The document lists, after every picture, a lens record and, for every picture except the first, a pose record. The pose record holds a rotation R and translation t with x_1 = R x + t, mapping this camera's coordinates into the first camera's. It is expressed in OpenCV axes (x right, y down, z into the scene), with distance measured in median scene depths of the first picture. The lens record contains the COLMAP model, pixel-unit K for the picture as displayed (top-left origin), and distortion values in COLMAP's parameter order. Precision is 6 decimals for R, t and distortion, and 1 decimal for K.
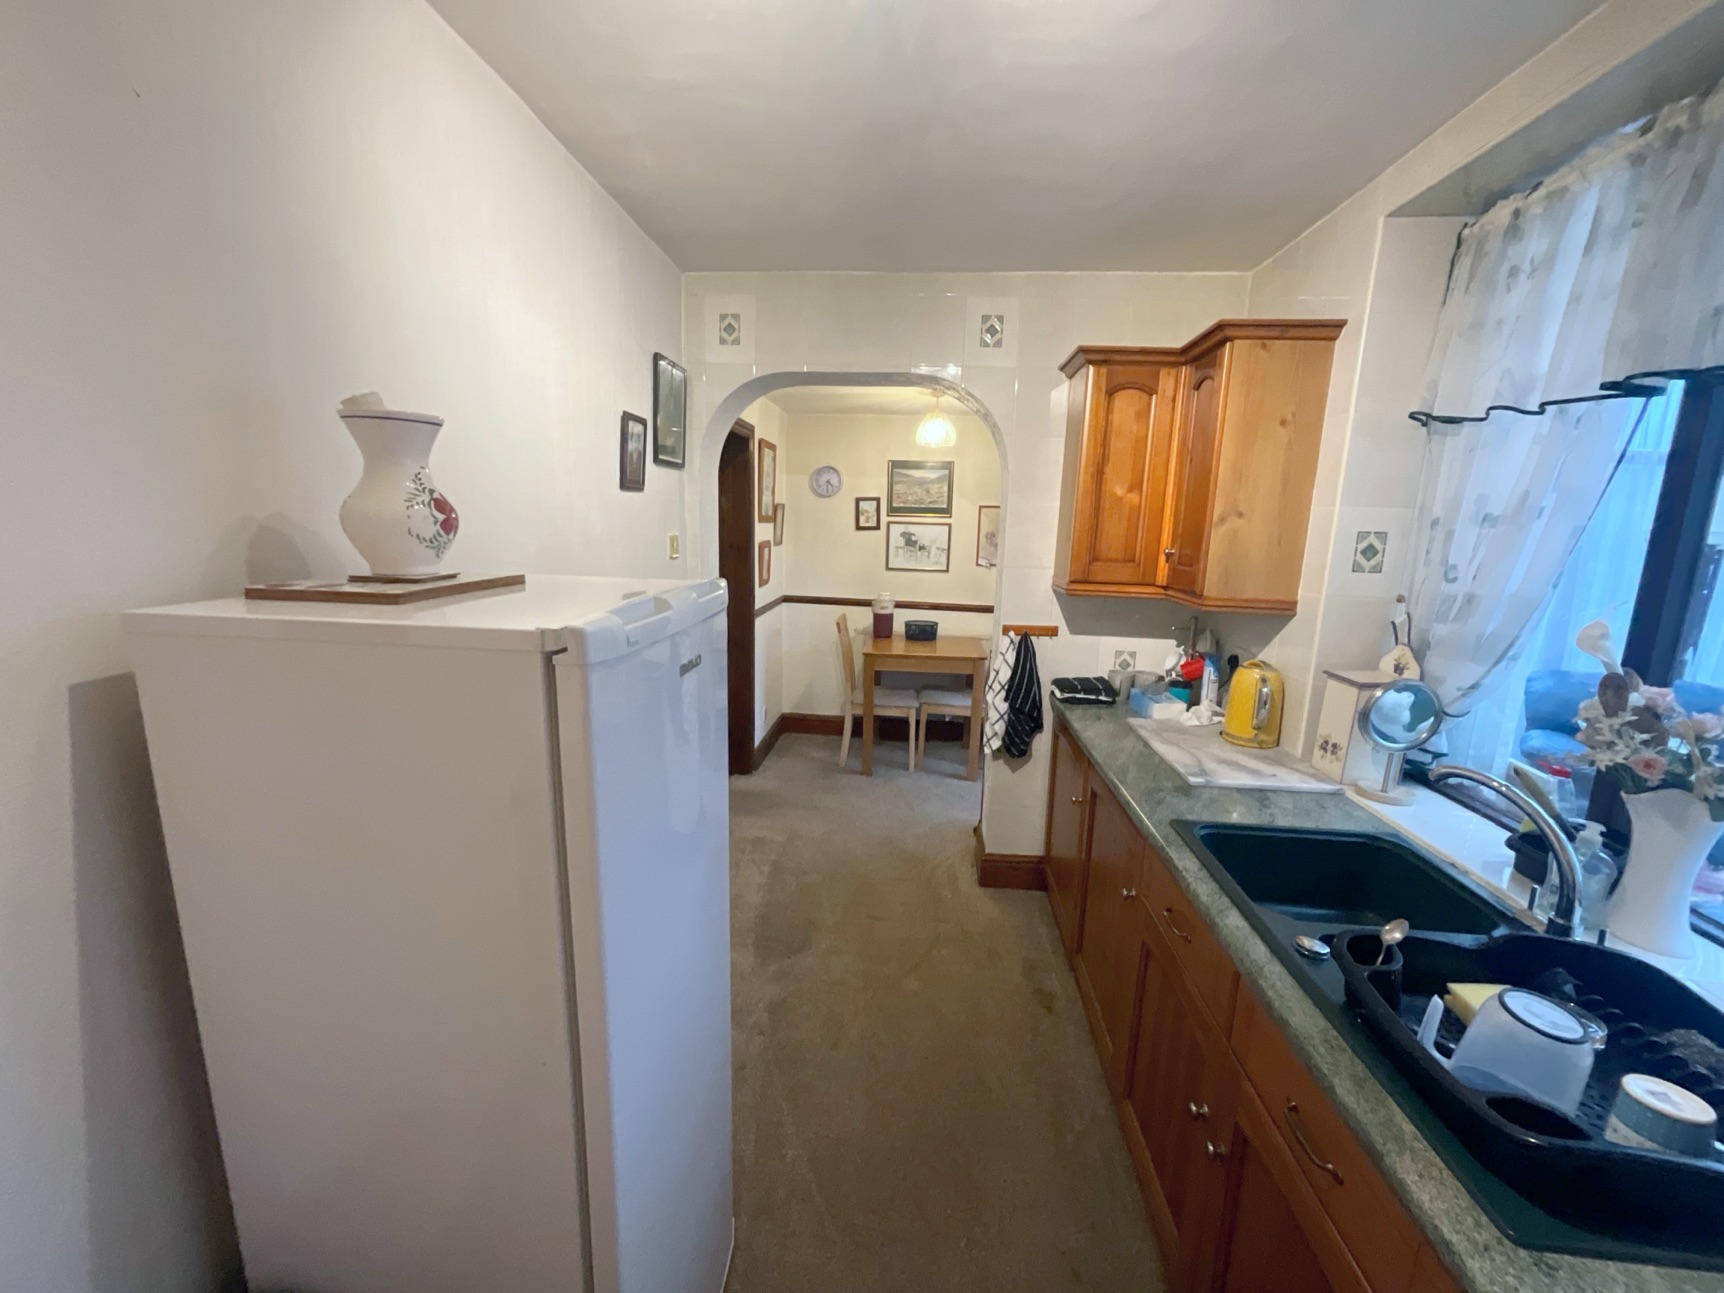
lens RADIAL K [[698.0, 0, 862.0], [0, 698.0, 646.5], [0, 0, 1]] dist [-0.002626, 0.000163]
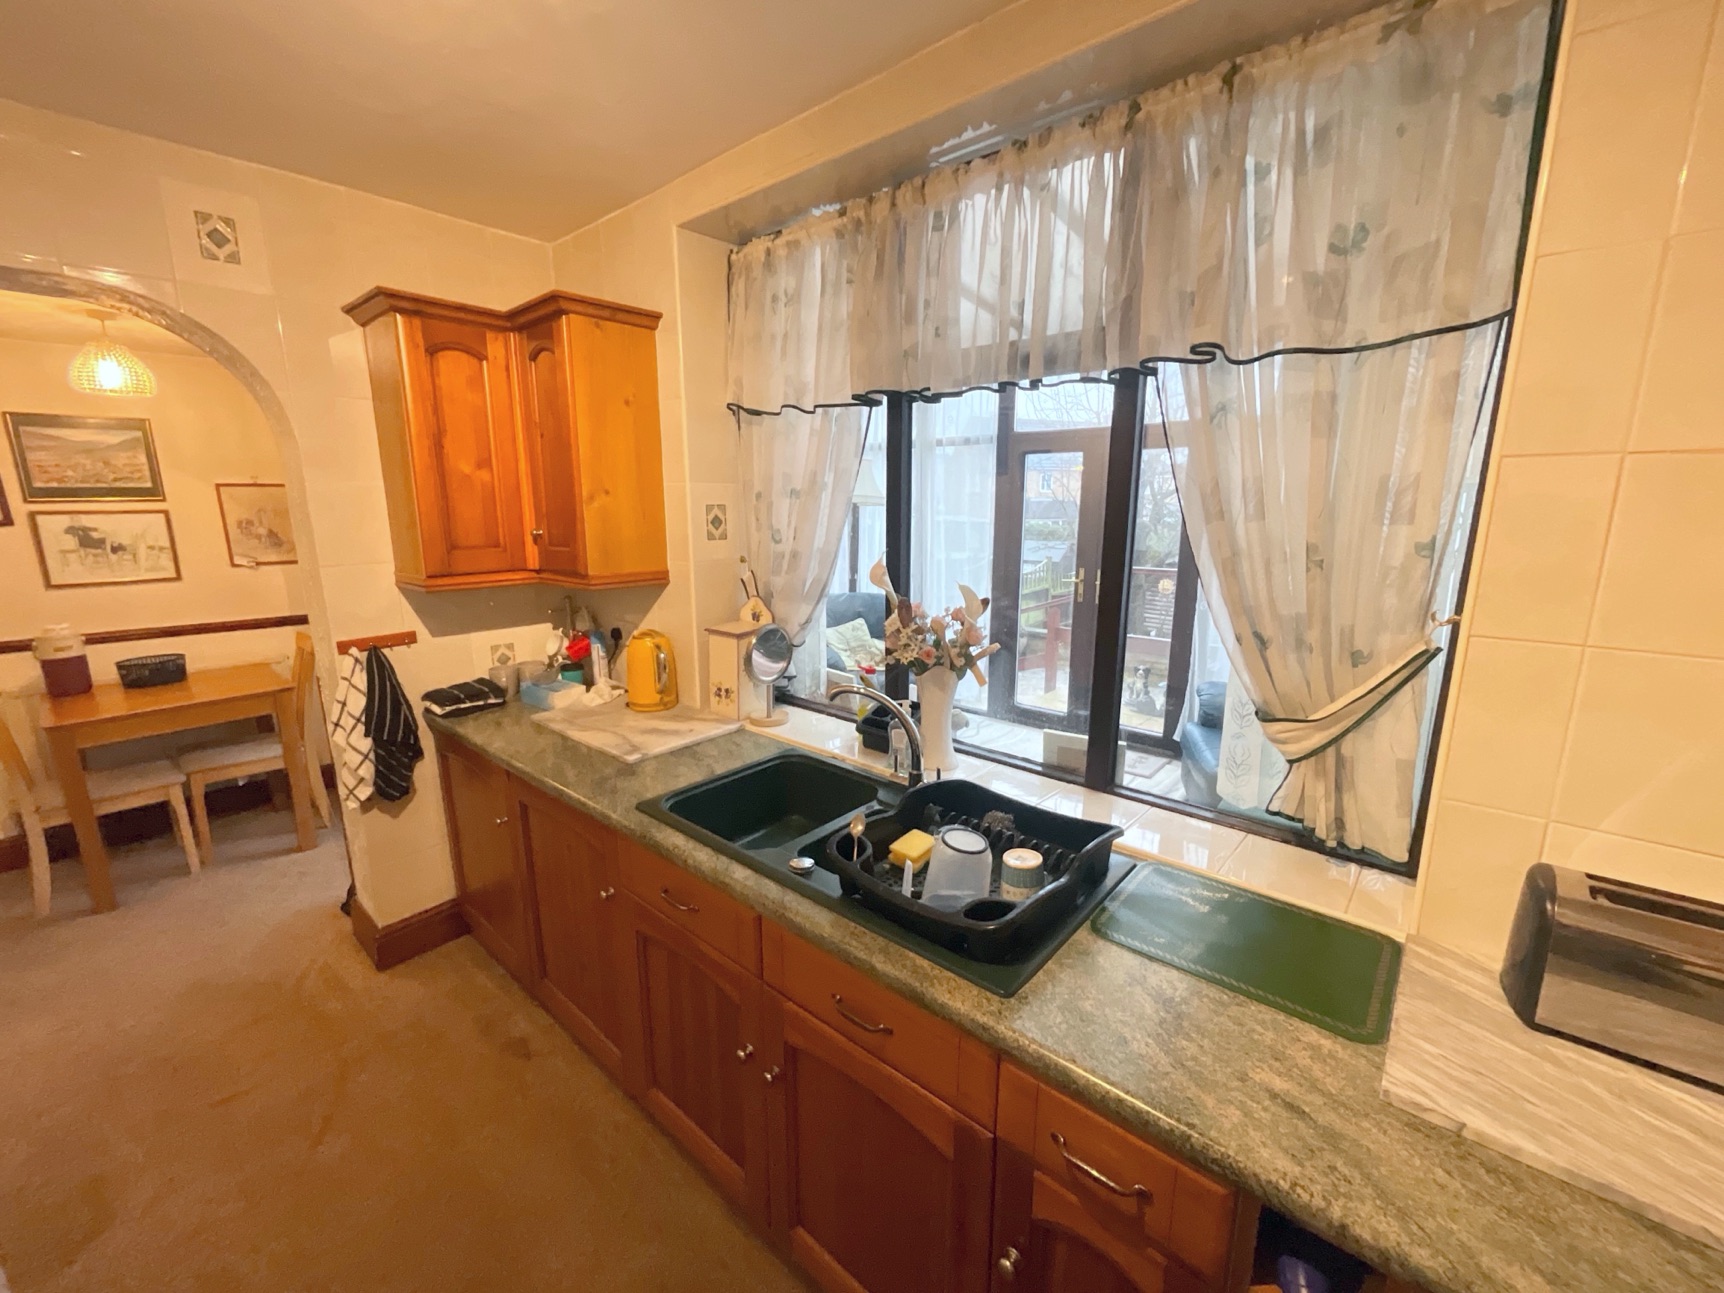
lens RADIAL K [[698.0, 0, 862.0], [0, 698.0, 646.5], [0, 0, 1]] dist [-0.002626, 0.000163]
pose [[0.588904, -0.197270, 0.783758, -0.074960], [0.166082, 0.978596, 0.121519, -0.028820], [-0.790954, 0.058605, 0.609062, 0.091859]]
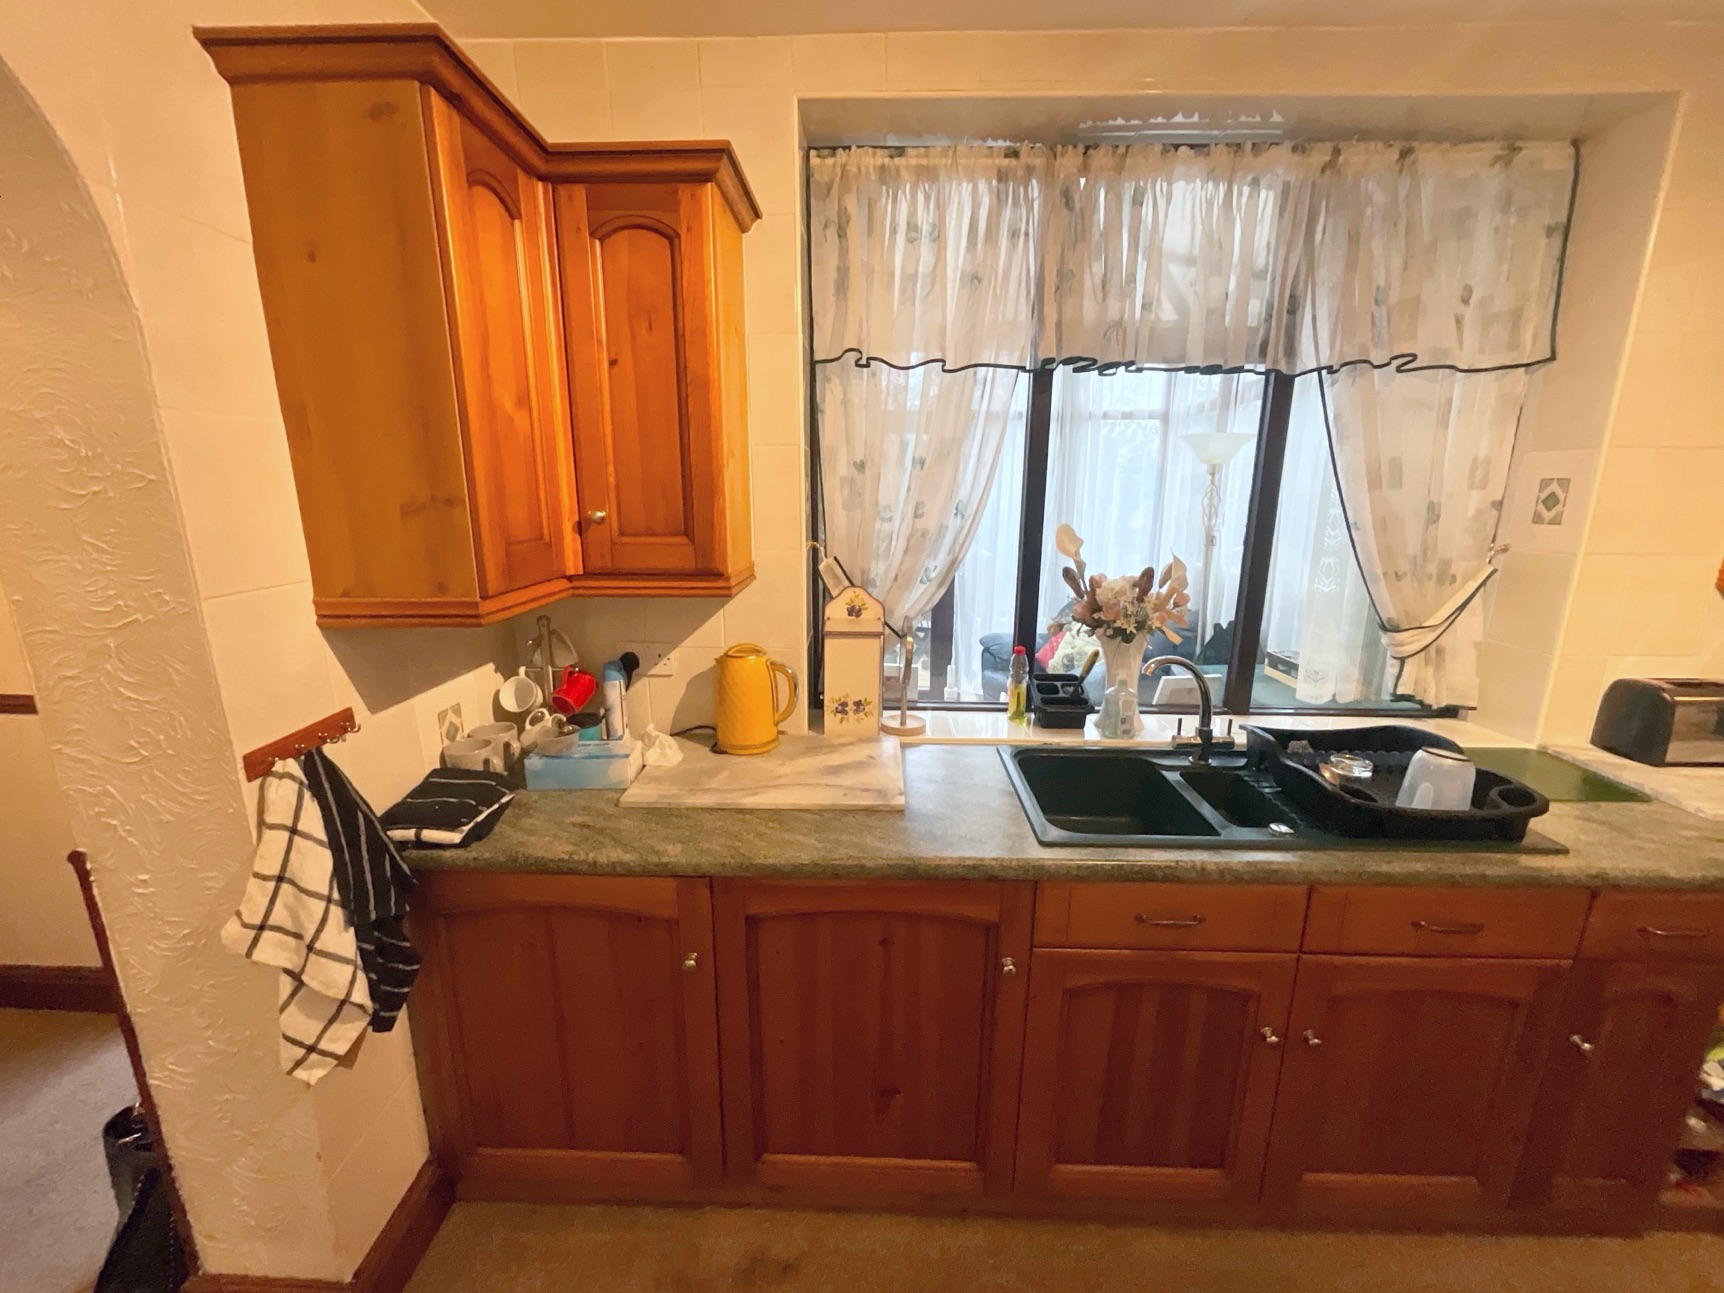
lens RADIAL K [[691.7, 0, 859.1], [0, 691.7, 643.8], [0, 0, 1]] dist [0.000183, -0.003275]
pose [[-0.057487, -0.250065, 0.966521, -0.184990], [0.177472, 0.950143, 0.256383, -0.151465], [-0.982445, 0.186269, -0.010242, 0.846309]]
